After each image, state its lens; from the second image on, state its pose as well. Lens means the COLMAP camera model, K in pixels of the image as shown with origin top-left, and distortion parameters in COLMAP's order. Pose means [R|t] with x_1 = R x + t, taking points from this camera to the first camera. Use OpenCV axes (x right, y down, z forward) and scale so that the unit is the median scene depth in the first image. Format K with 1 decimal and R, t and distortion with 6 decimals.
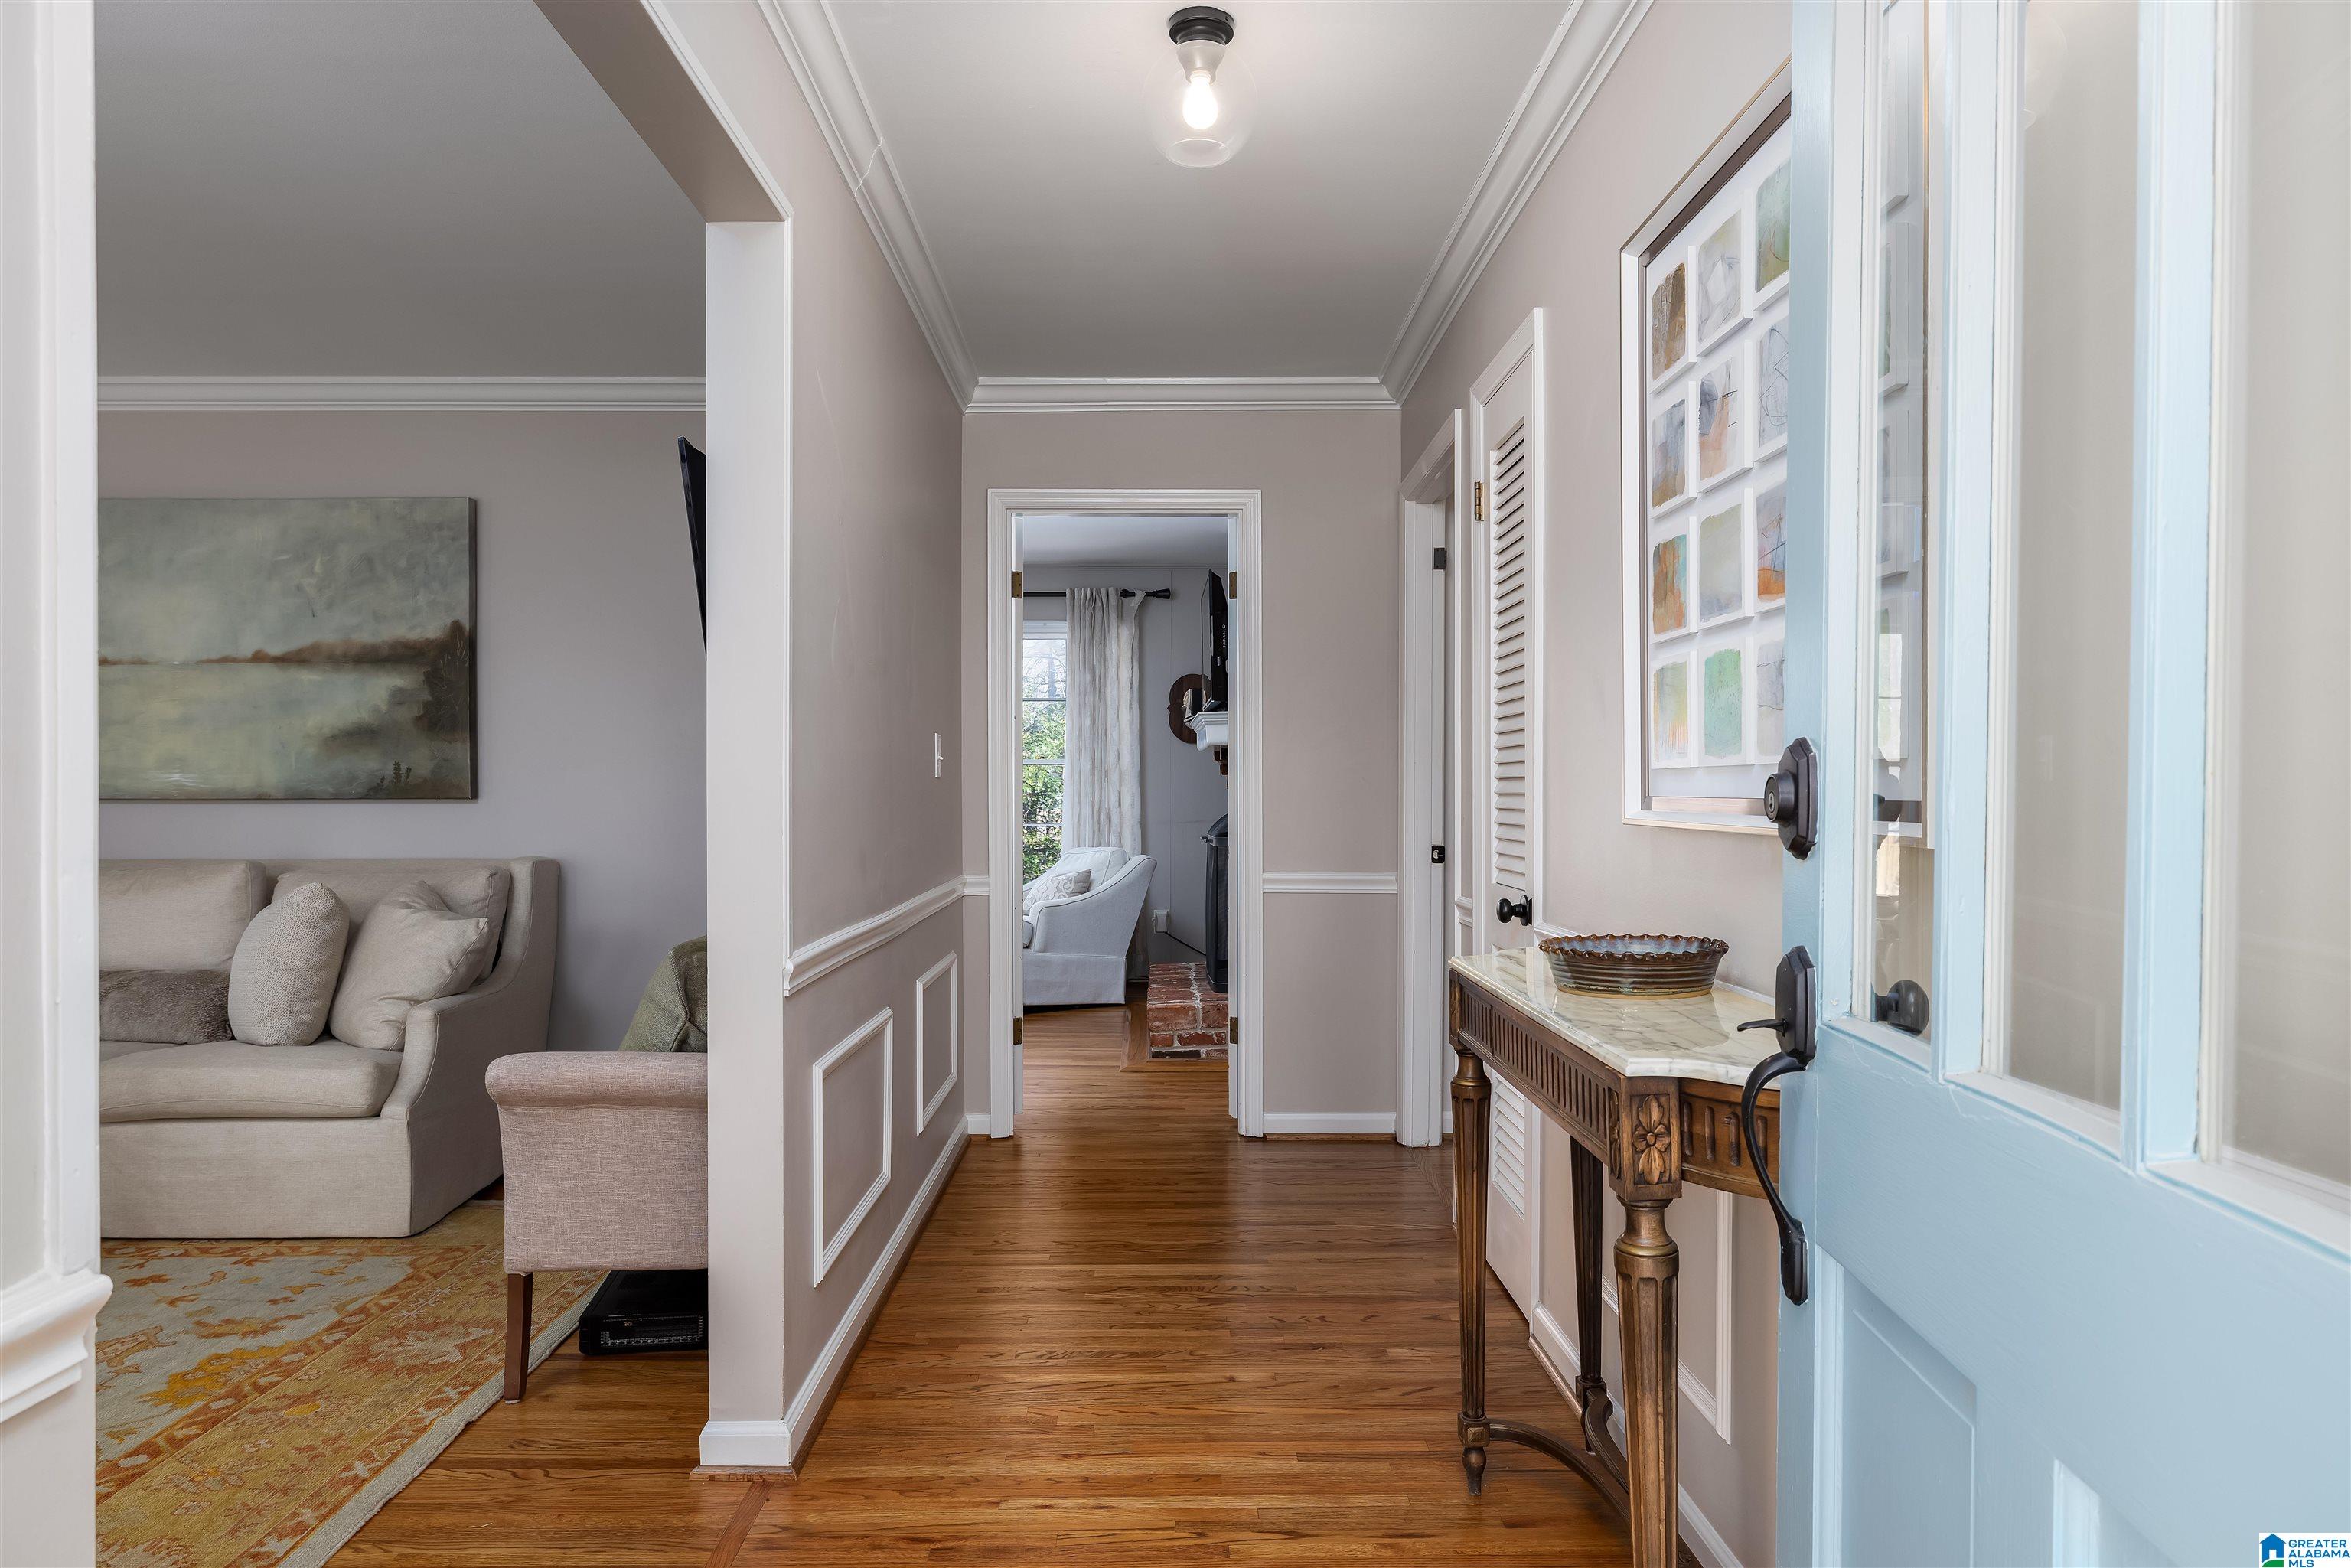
lens RADIAL K [[1490.2, 0, 1175.5], [0, 1490.2, 784.0], [0, 0, 1]] dist [0.000048, -0.000007]
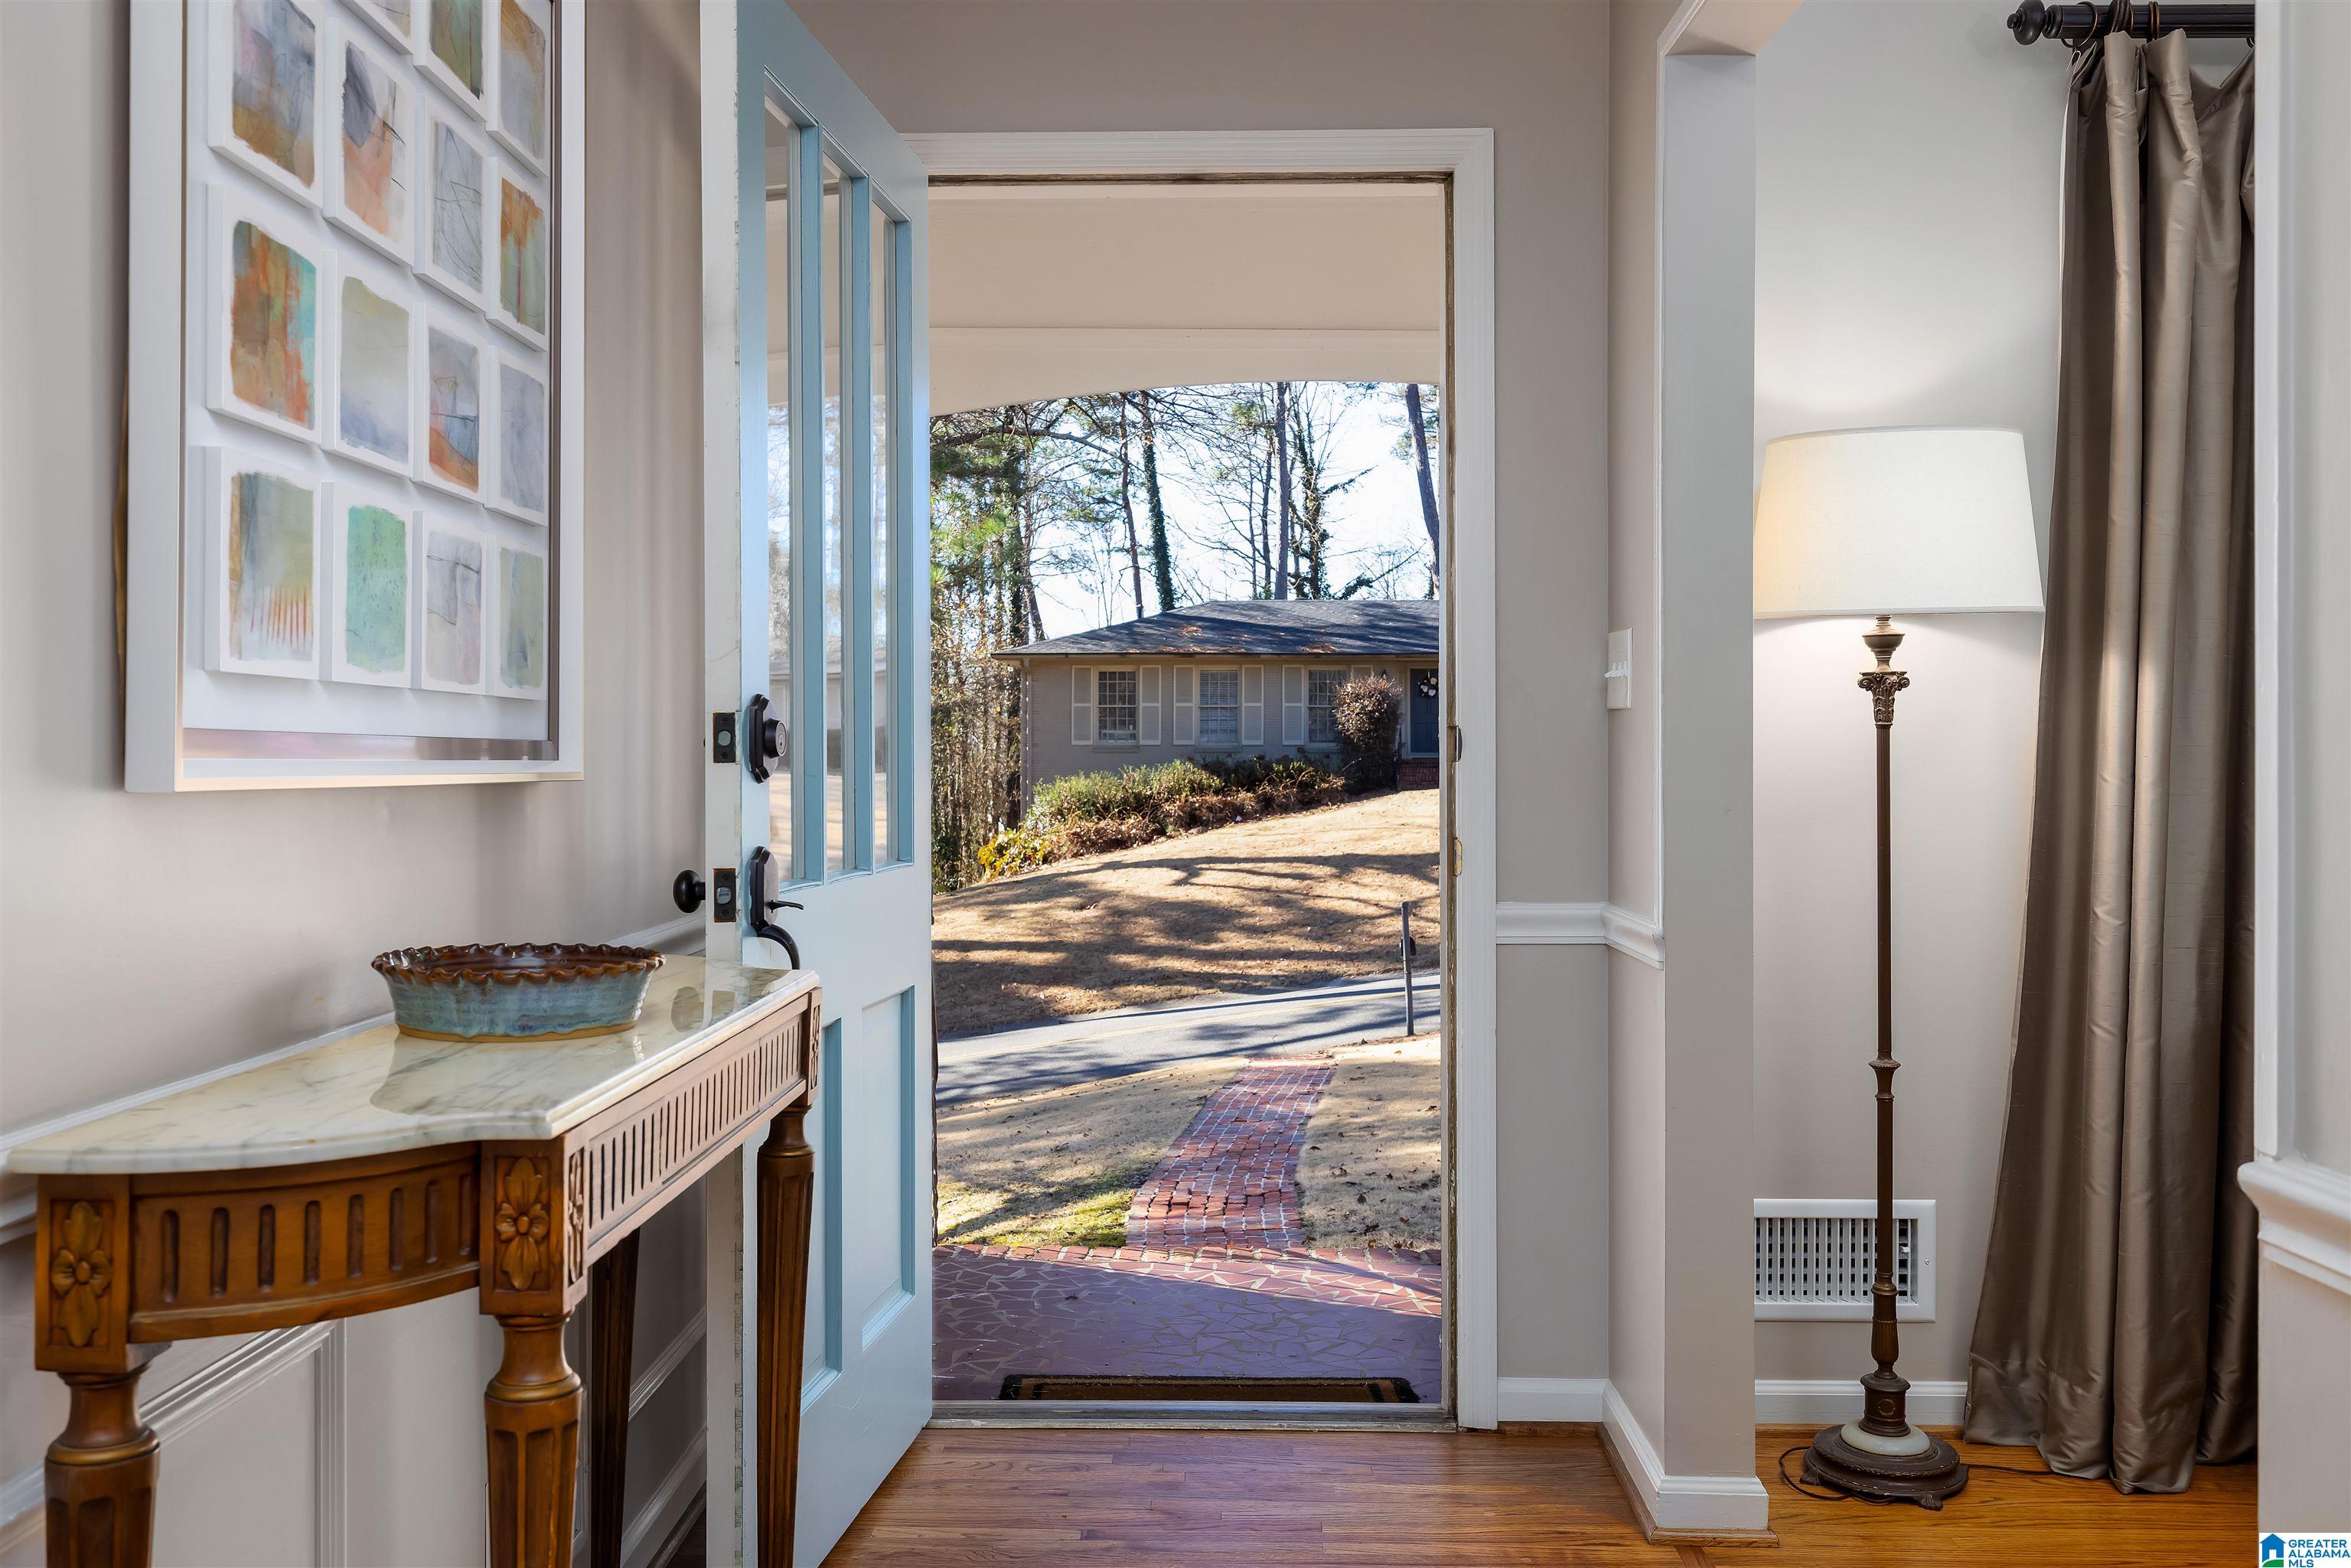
lens RADIAL K [[2098.0, 0, 1175.5], [0, 2098.0, 784.0], [0, 0, 1]] dist [0.000397, 0.000177]
pose [[-0.999552, -0.003176, 0.029758, -0.005703], [-0.002930, 0.999961, 0.008308, 0.021773], [-0.029783, 0.008217, -0.999523, 1.899361]]
